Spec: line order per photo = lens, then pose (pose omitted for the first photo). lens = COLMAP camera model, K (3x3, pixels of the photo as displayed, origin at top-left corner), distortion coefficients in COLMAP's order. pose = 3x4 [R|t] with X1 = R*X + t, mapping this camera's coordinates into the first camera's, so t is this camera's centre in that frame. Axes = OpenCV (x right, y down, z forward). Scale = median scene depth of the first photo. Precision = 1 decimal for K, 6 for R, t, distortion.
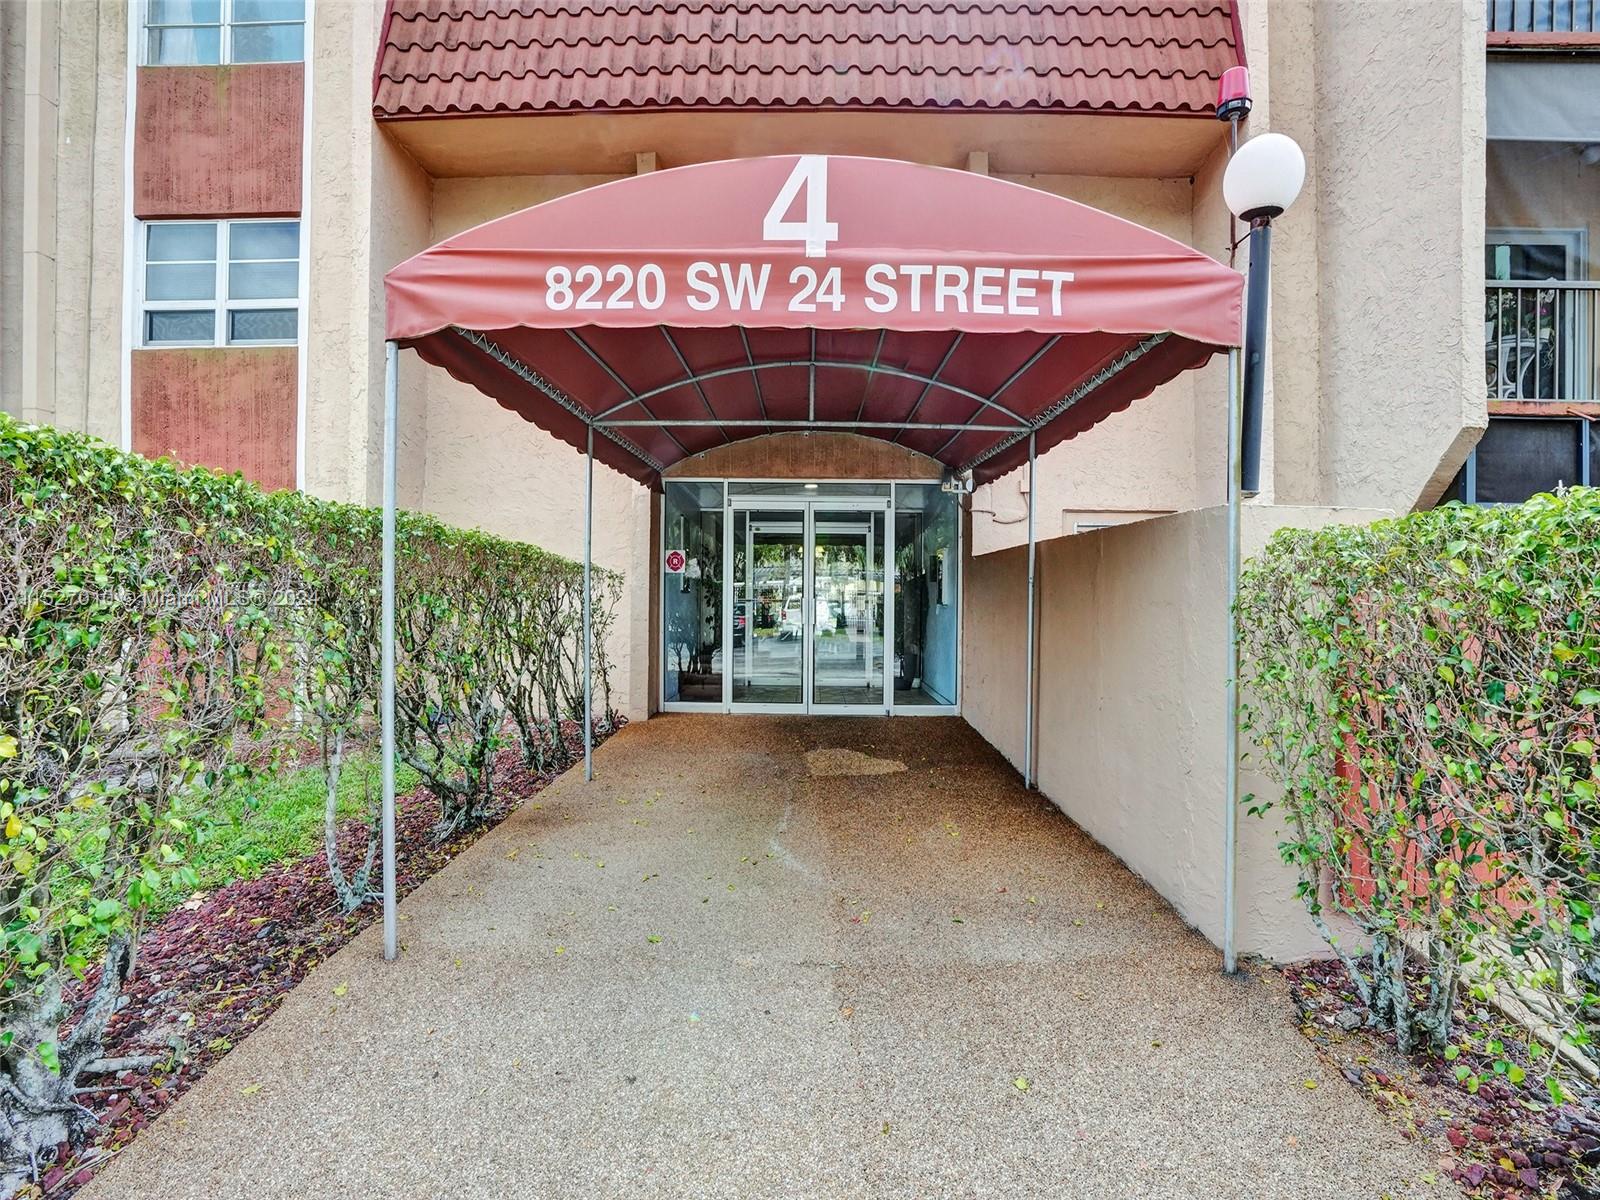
lens RADIAL K [[739.1, 0, 798.8], [0, 739.1, 592.8], [0, 0, 1]] dist [-0.071285, 0.029483]
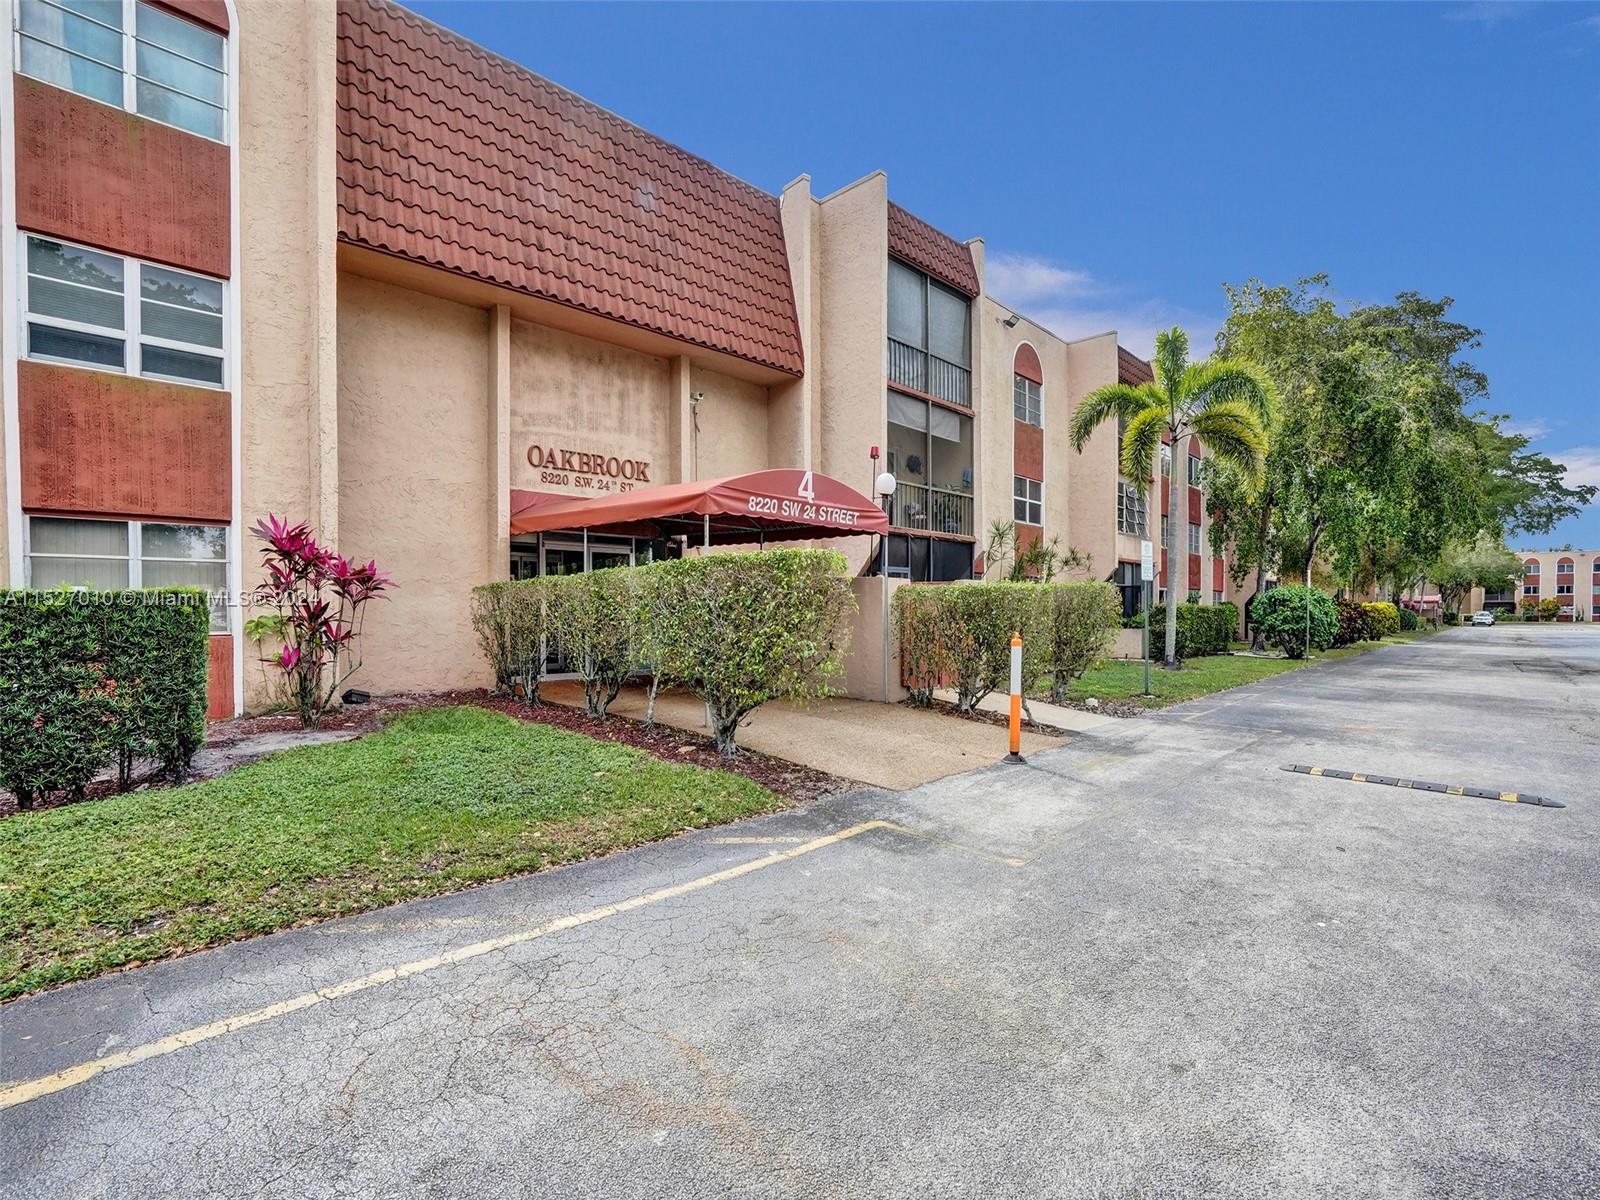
lens RADIAL K [[756.1, 0, 804.0], [0, 756.1, 607.2], [0, 0, 1]] dist [-0.057979, 0.026484]
pose [[0.696006, -0.003225, 0.718029, -0.913582], [0.003465, 0.999993, 0.001133, 0.009096], [-0.718028, 0.001700, 0.696012, -0.518073]]
